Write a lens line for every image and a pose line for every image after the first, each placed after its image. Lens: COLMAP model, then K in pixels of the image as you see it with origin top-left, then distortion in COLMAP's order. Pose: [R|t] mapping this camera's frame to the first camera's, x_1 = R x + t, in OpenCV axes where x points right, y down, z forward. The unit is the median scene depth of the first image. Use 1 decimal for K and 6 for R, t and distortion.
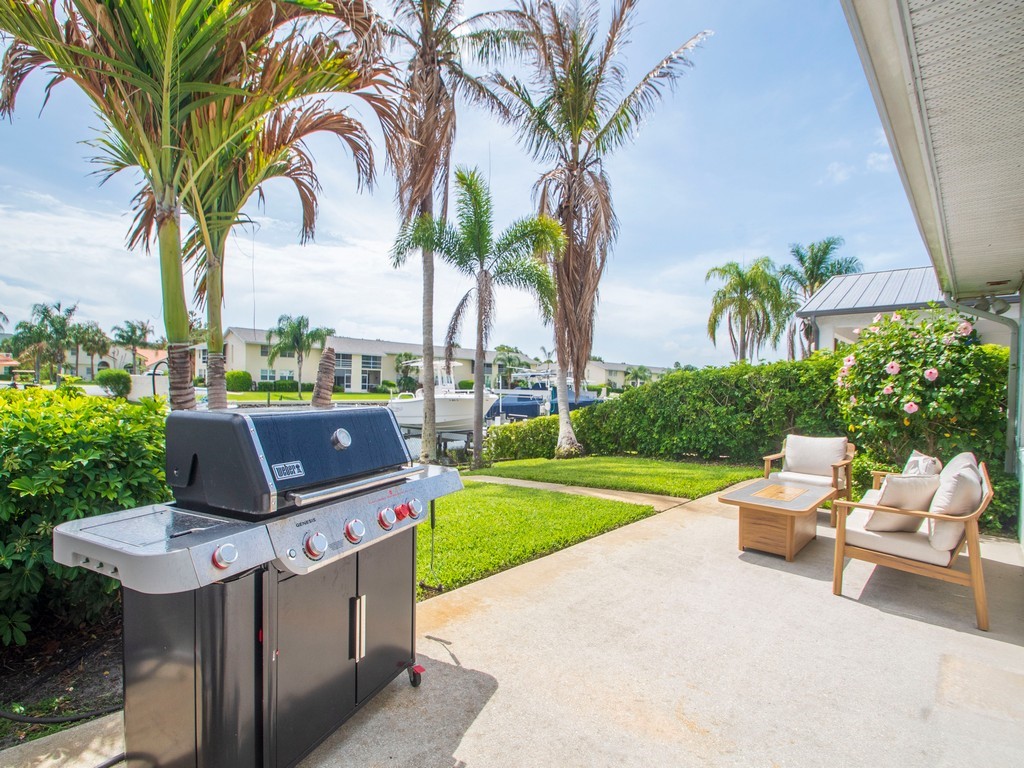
lens RADIAL K [[501.9, 0, 486.1], [0, 501.9, 385.3], [0, 0, 1]] dist [-0.003009, -0.001049]
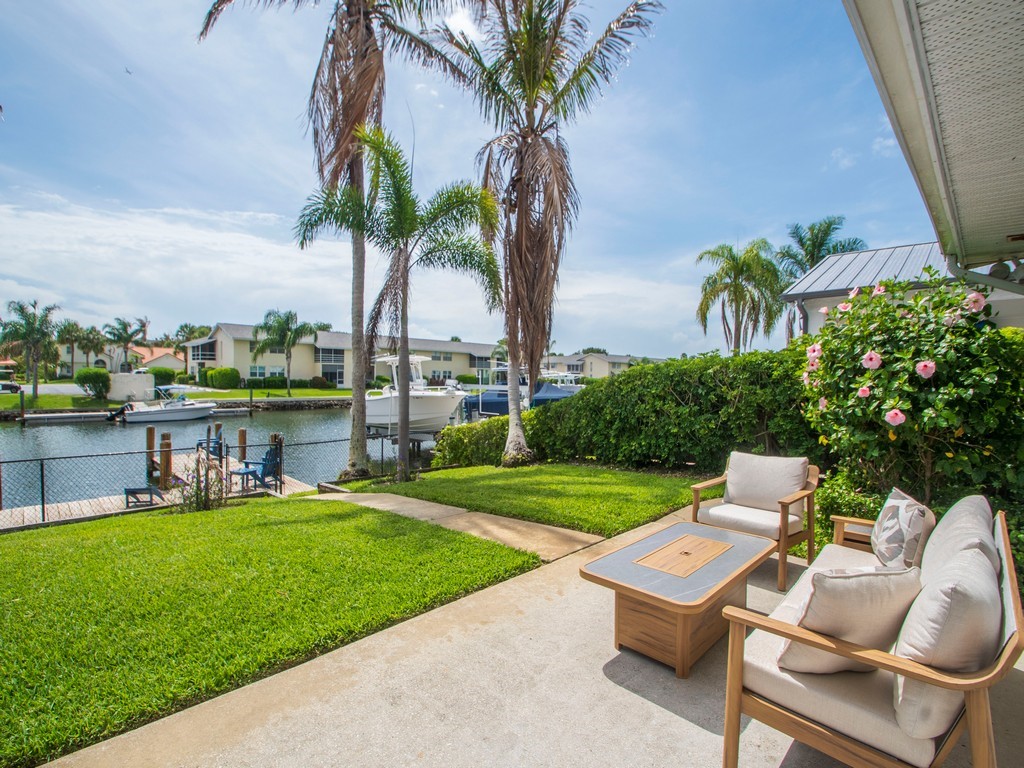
lens RADIAL K [[501.9, 0, 486.1], [0, 501.9, 385.3], [0, 0, 1]] dist [-0.003009, -0.001049]
pose [[0.999799, -0.010515, -0.017095, 0.124058], [0.010732, 0.999862, 0.012645, -0.006069], [0.016960, -0.012826, 0.999774, 0.125730]]
